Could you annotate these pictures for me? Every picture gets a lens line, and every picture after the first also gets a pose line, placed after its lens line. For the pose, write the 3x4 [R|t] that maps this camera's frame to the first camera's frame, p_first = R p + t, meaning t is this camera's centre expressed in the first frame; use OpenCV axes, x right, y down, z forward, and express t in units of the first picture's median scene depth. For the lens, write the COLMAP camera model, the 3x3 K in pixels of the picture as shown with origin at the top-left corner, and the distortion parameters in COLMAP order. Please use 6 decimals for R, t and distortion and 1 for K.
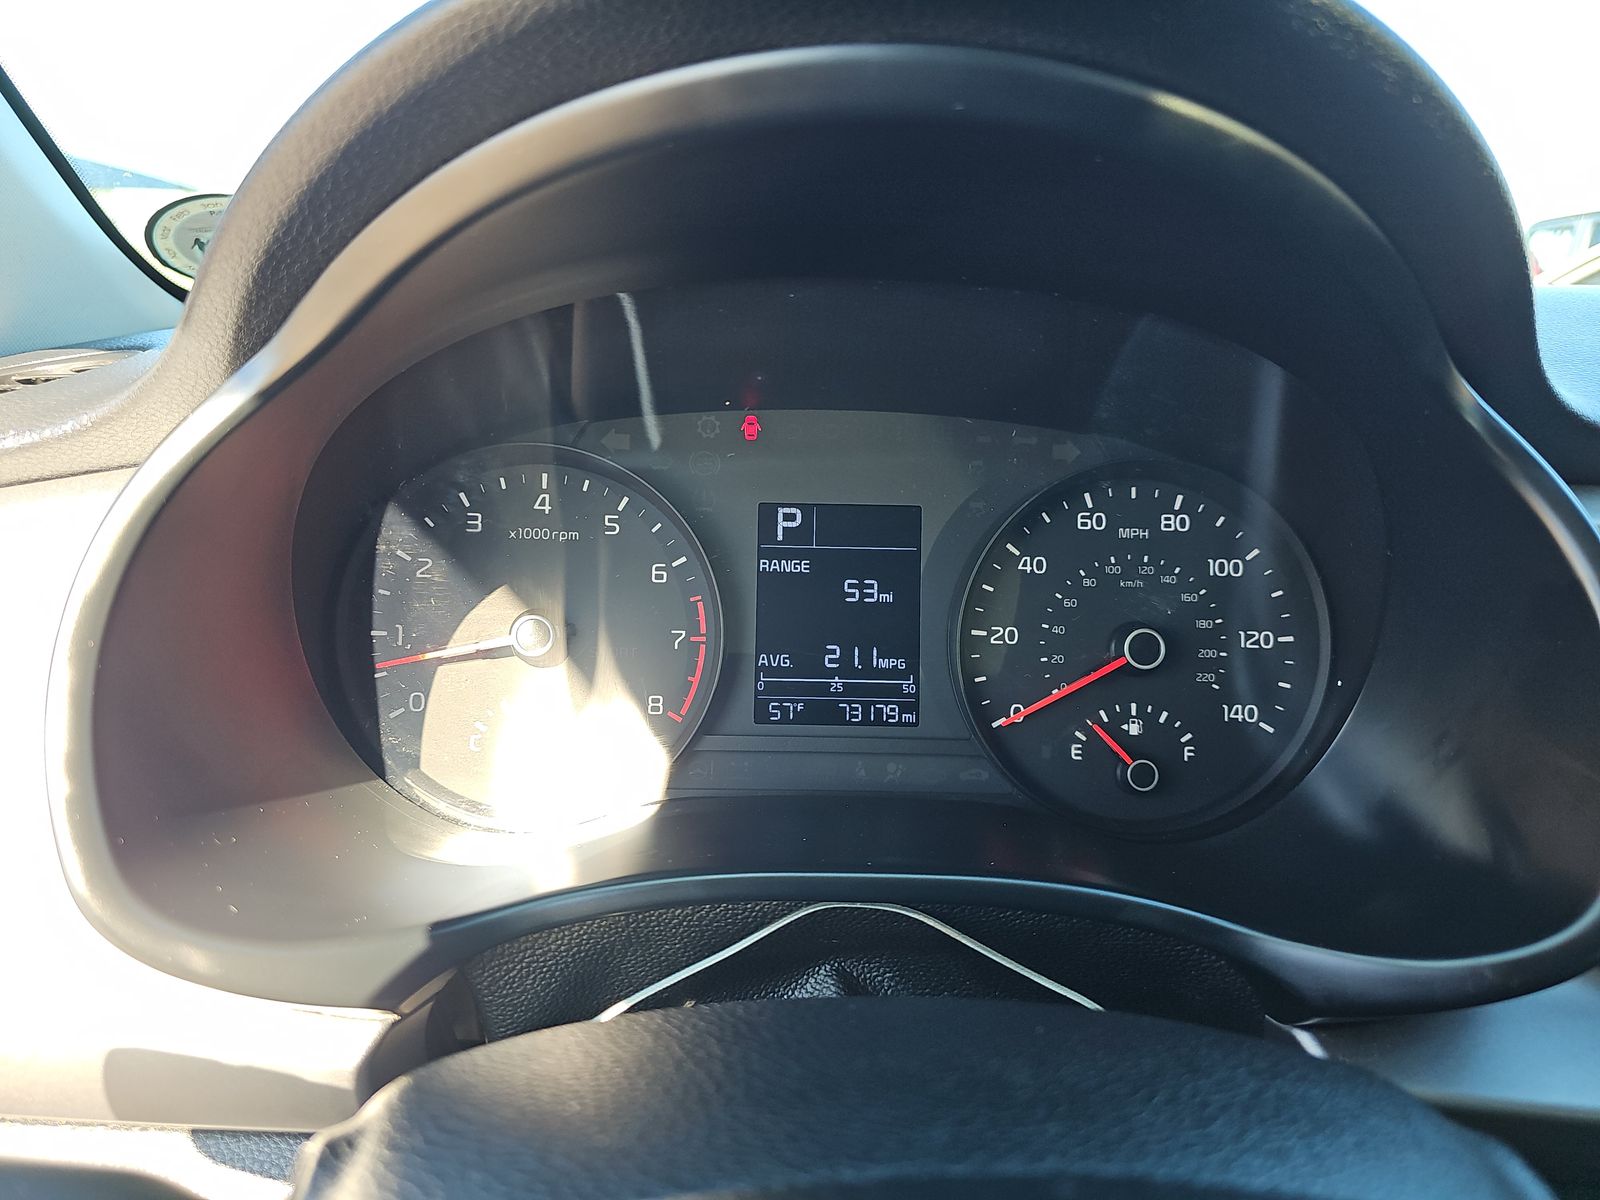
lens RADIAL K [[1069.1, 0, 801.7], [0, 1069.1, 607.0], [0, 0, 1]] dist [0.008846, -0.017442]
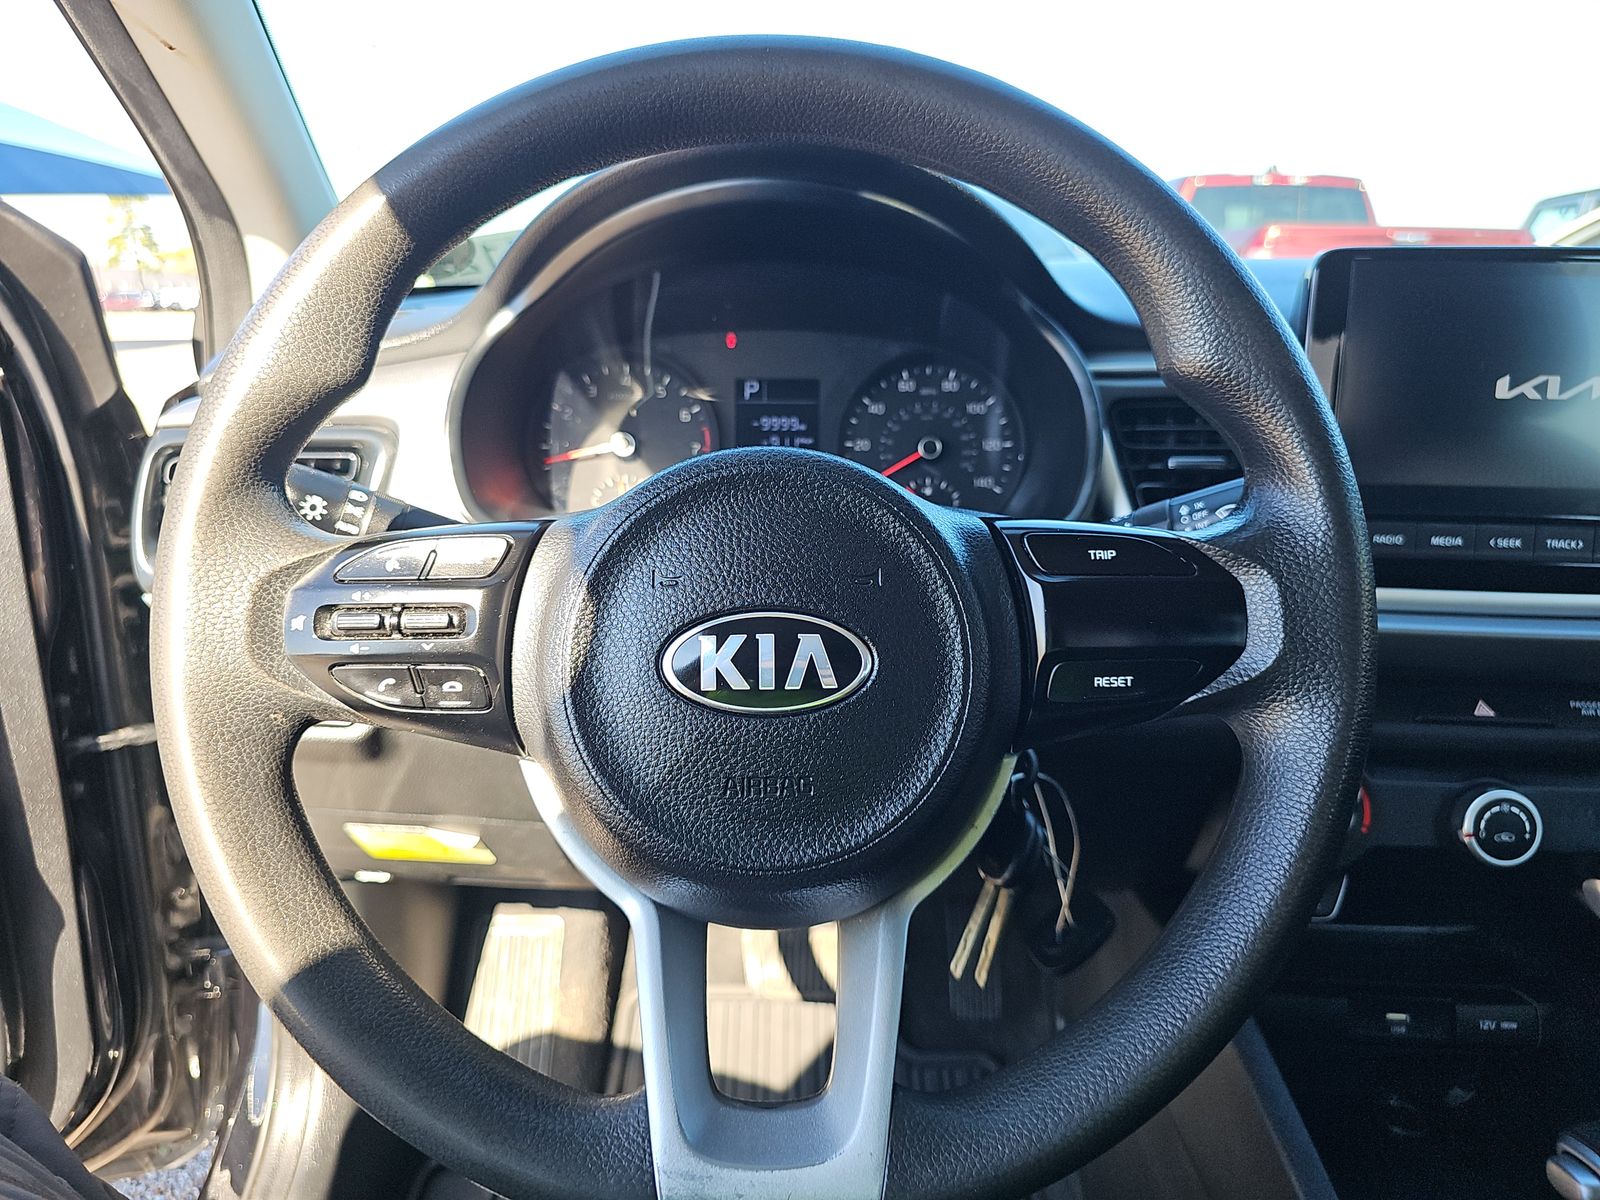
lens RADIAL K [[1069.1, 0, 801.0], [0, 1069.1, 606.6], [0, 0, 1]] dist [0.008846, -0.017442]
pose [[0.999460, -0.011414, -0.030812, 0.134924], [0.011576, 0.999920, 0.005089, 0.309702], [0.030751, -0.005443, 0.999512, -0.952135]]
